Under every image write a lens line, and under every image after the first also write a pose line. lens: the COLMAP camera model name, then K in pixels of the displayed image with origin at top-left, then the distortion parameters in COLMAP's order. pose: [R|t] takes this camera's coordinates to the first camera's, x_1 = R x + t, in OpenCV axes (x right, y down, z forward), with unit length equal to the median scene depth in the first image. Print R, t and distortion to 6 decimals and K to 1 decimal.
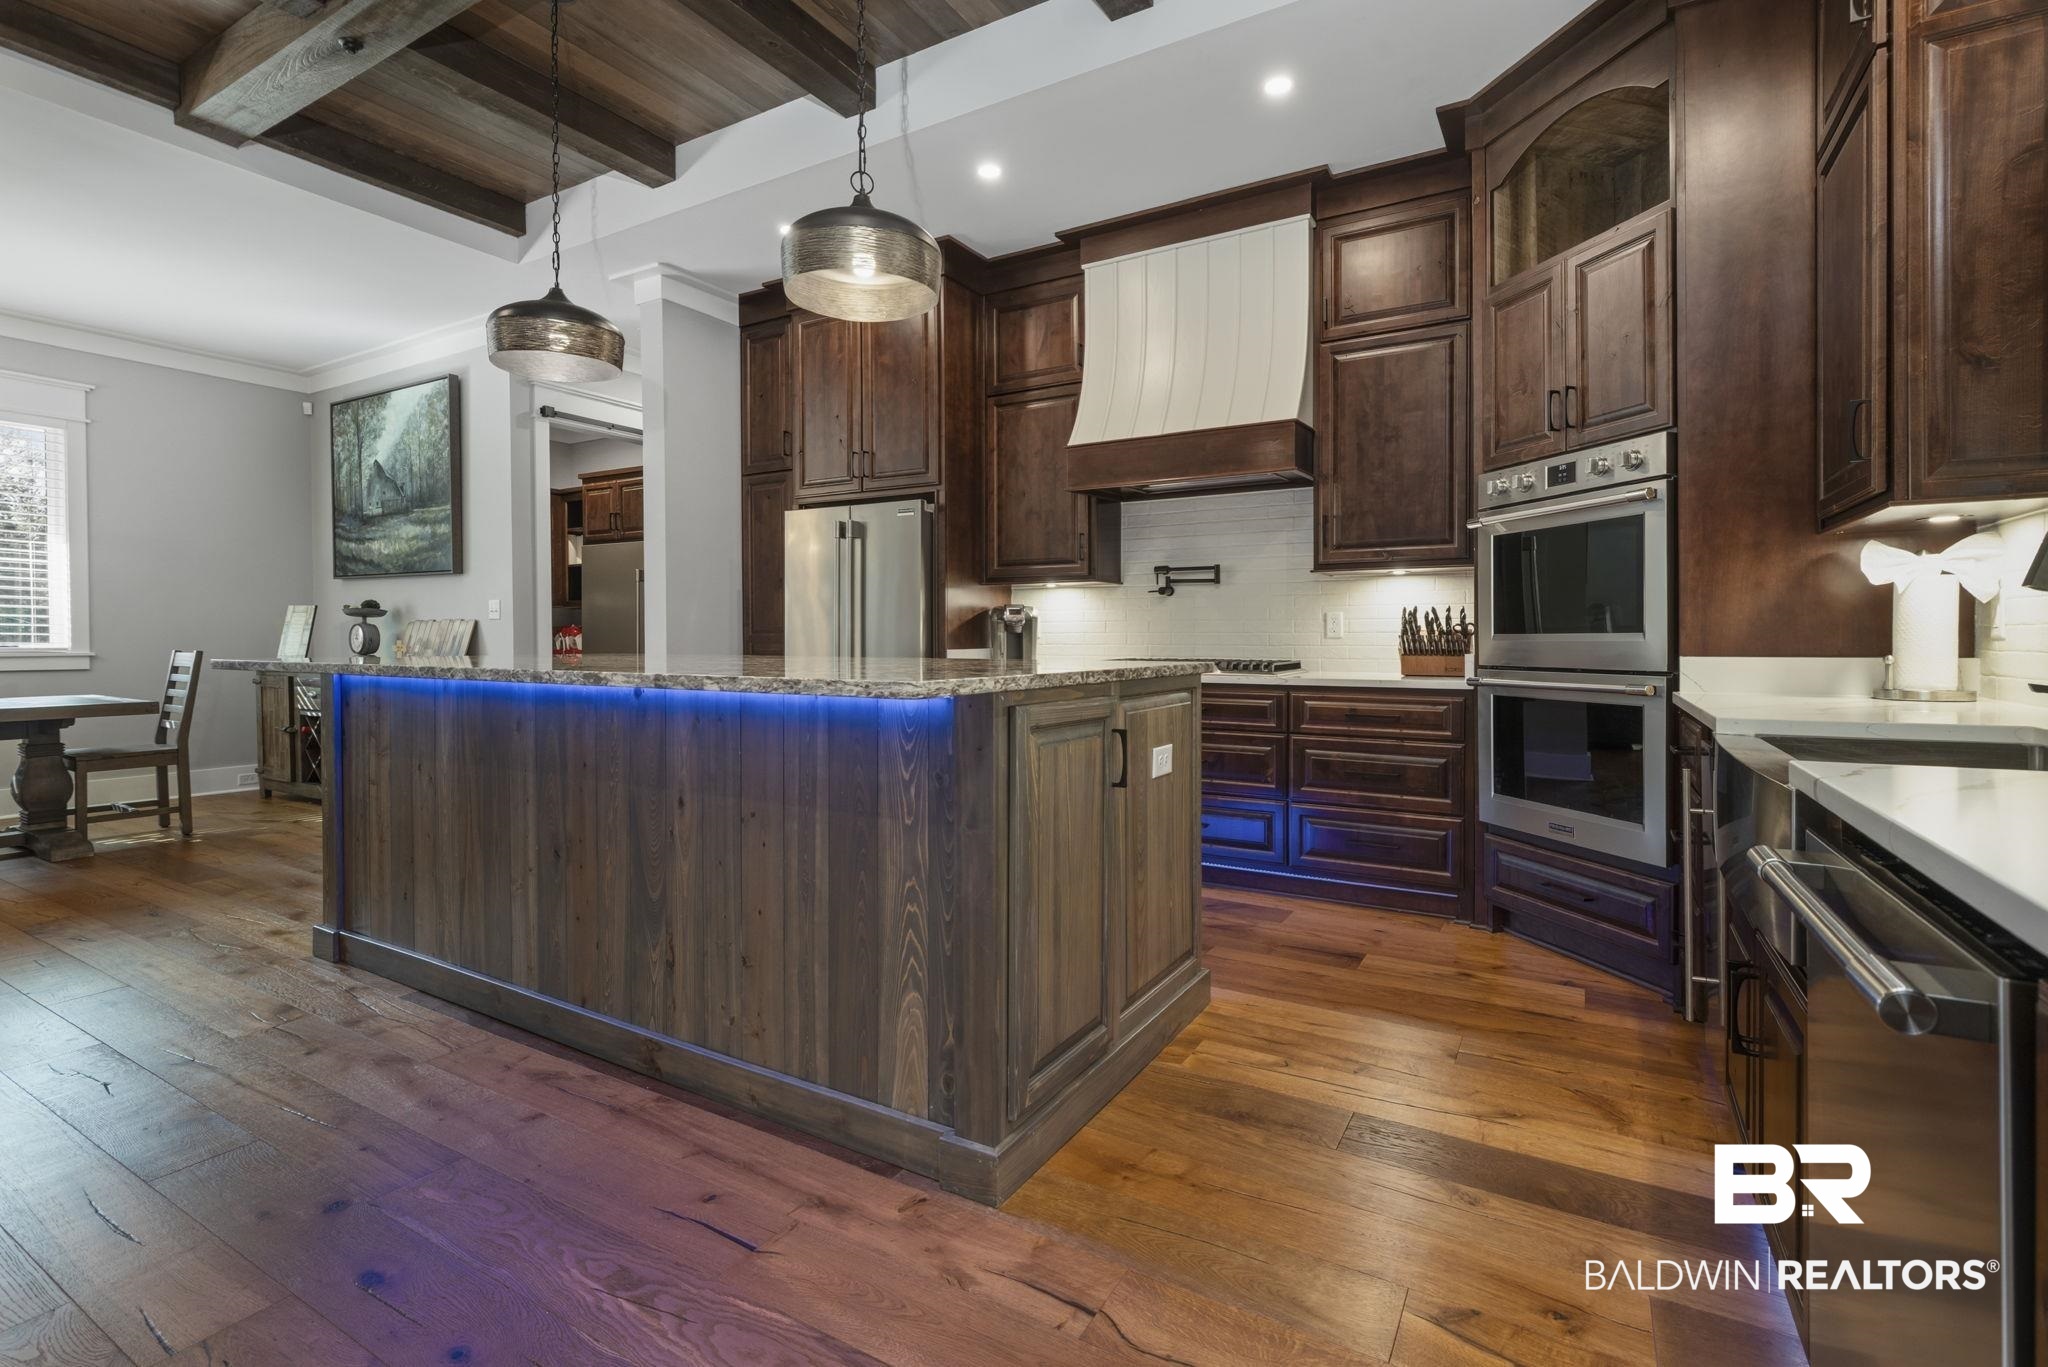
lens RADIAL K [[931.4, 0, 1013.4], [0, 931.4, 641.8], [0, 0, 1]] dist [0.002957, -0.000439]
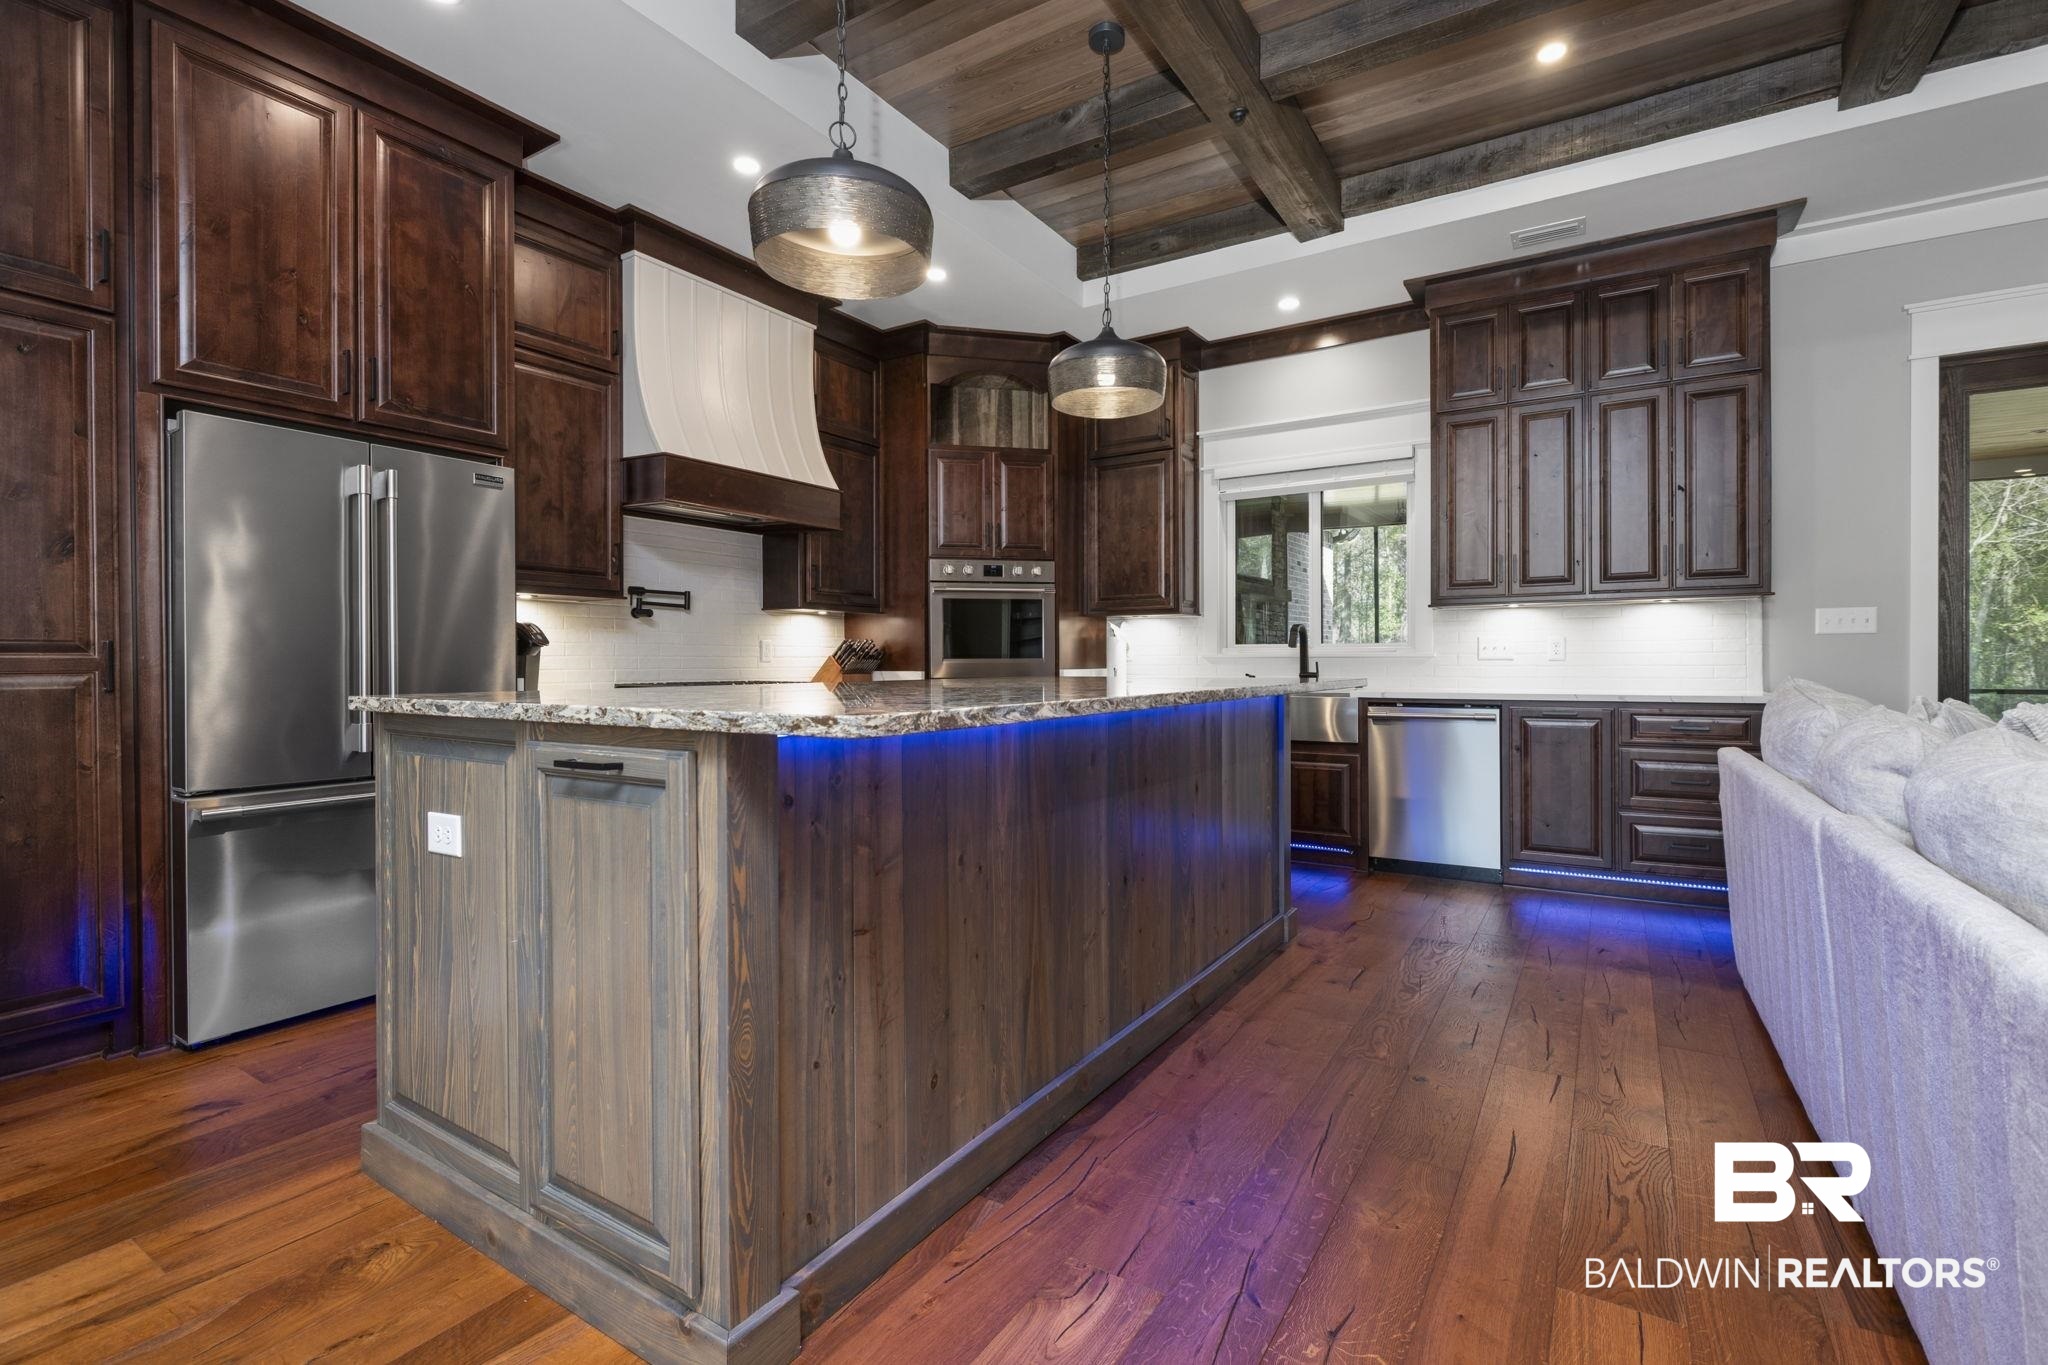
lens RADIAL K [[931.4, 0, 1022.6], [0, 931.4, 670.1], [0, 0, 1]] dist [0.002957, -0.000439]
pose [[0.027008, -0.007257, 0.999609, -1.424652], [0.006075, 0.999956, 0.007096, -0.000242], [-0.999617, 0.005881, 0.027051, 1.047642]]
